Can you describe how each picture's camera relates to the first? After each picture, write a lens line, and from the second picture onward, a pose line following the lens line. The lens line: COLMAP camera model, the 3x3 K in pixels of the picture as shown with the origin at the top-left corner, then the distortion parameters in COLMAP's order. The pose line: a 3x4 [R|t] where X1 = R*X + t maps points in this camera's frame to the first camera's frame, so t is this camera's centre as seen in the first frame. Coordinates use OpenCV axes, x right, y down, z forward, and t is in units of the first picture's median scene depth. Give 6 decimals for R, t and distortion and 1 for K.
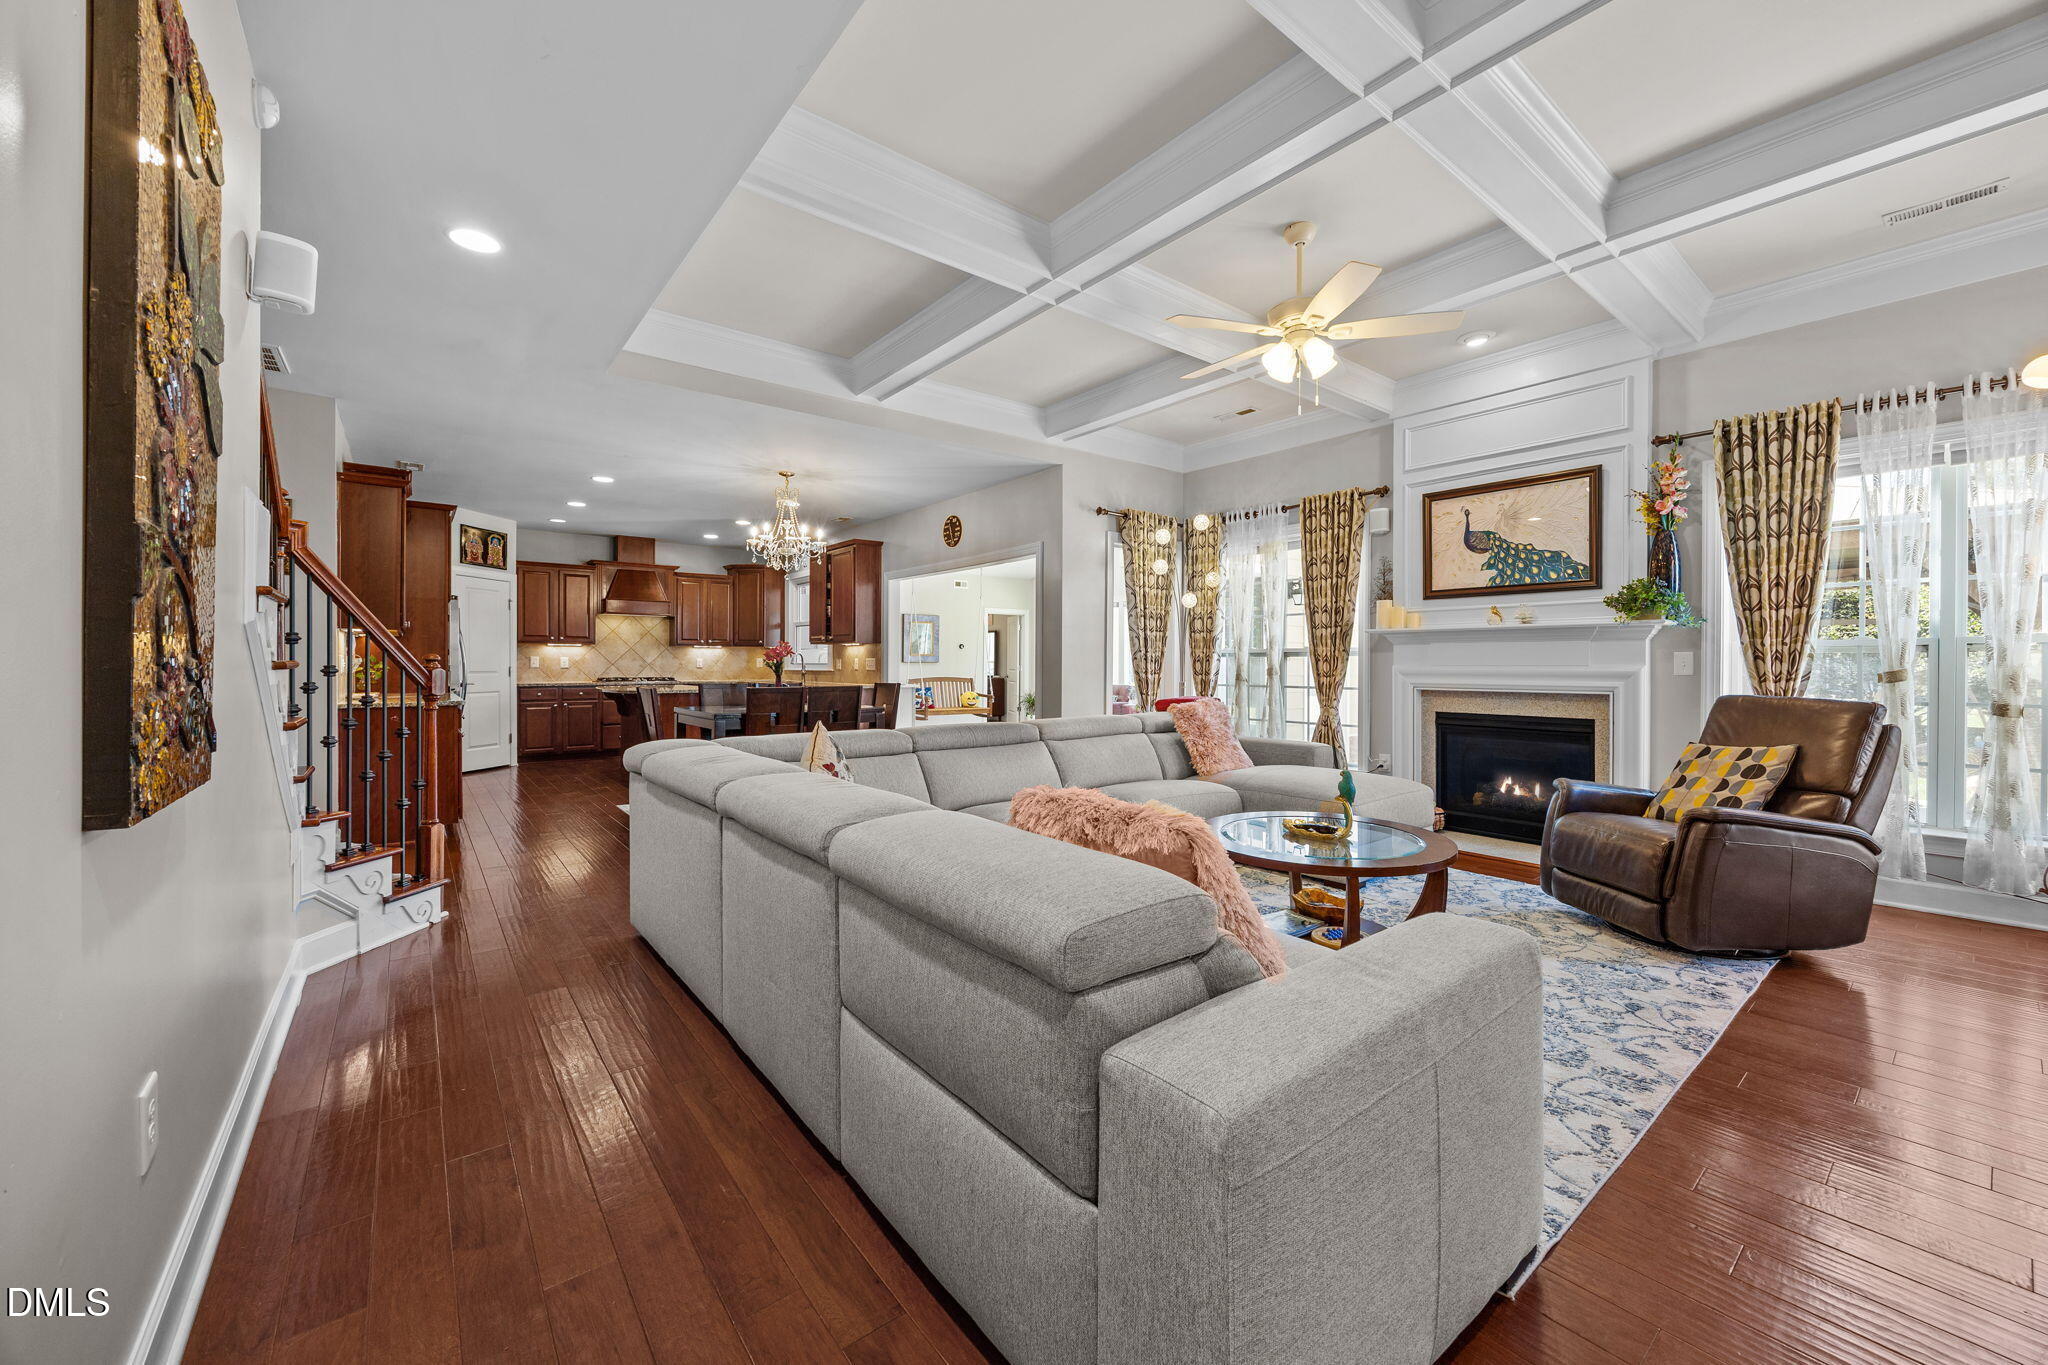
lens RADIAL K [[785.8, 0, 1029.3], [0, 785.8, 668.5], [0, 0, 1]] dist [-0.003153, -0.000063]
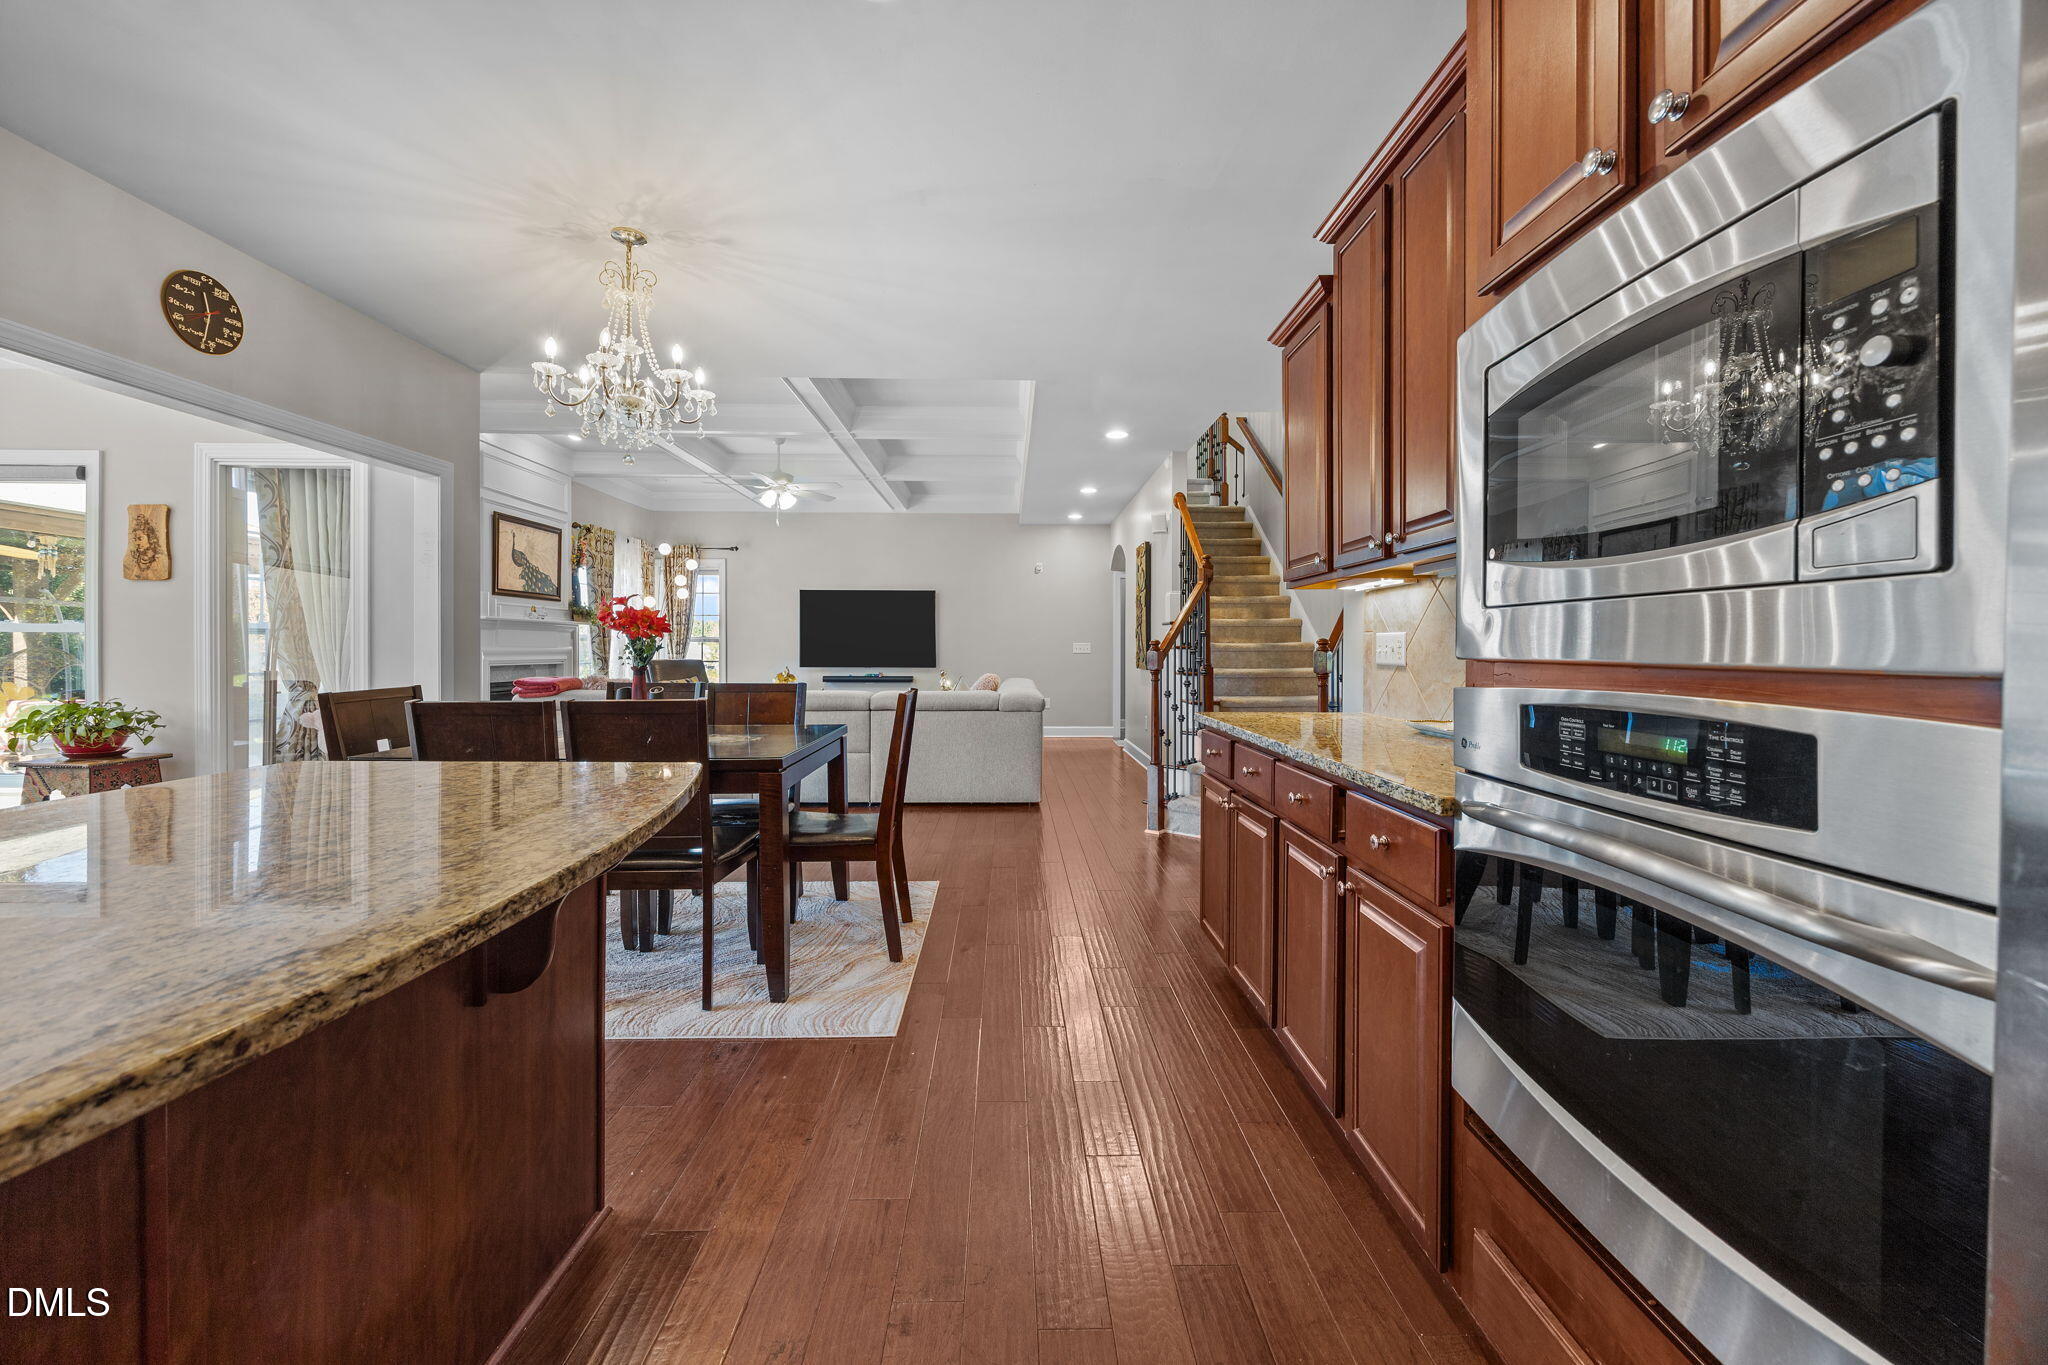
lens RADIAL K [[785.8, 0, 1016.2], [0, 785.8, 658.7], [0, 0, 1]] dist [-0.003153, -0.000063]
pose [[-0.788978, -0.010511, 0.614331, -0.847005], [0.000145, 0.999850, 0.017293, -0.005697], [-0.614421, 0.013733, -0.788859, 1.336499]]
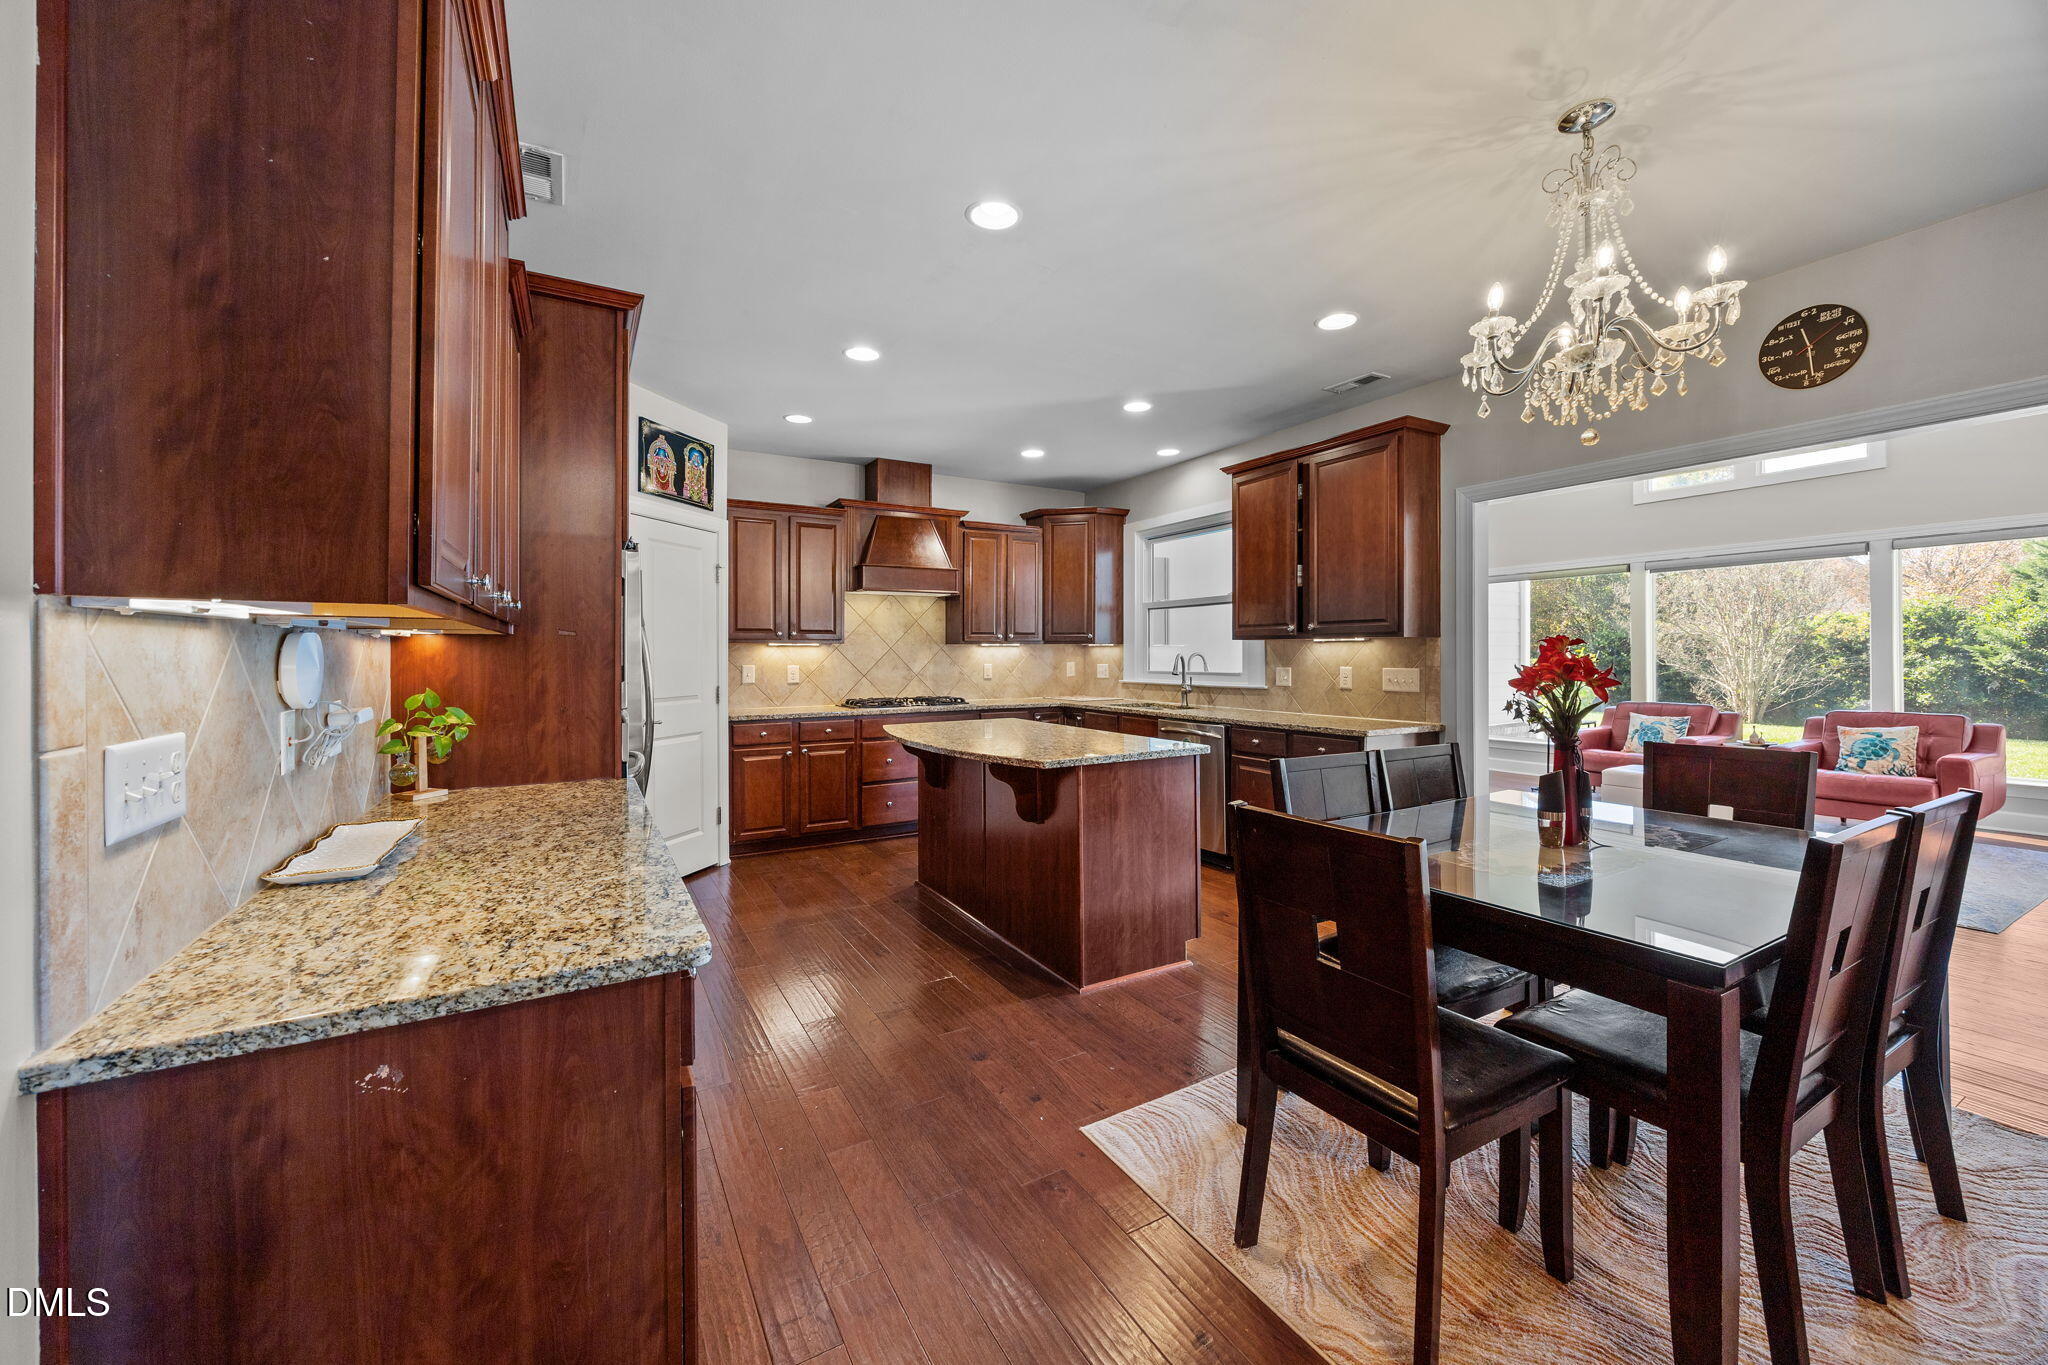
lens RADIAL K [[785.8, 0, 1014.2], [0, 785.8, 649.1], [0, 0, 1]] dist [-0.003153, -0.000063]
pose [[0.988042, -0.006883, -0.154030, -0.537185], [0.004782, 0.999890, -0.014008, -0.027828], [0.154110, 0.013104, 0.987967, 0.703471]]
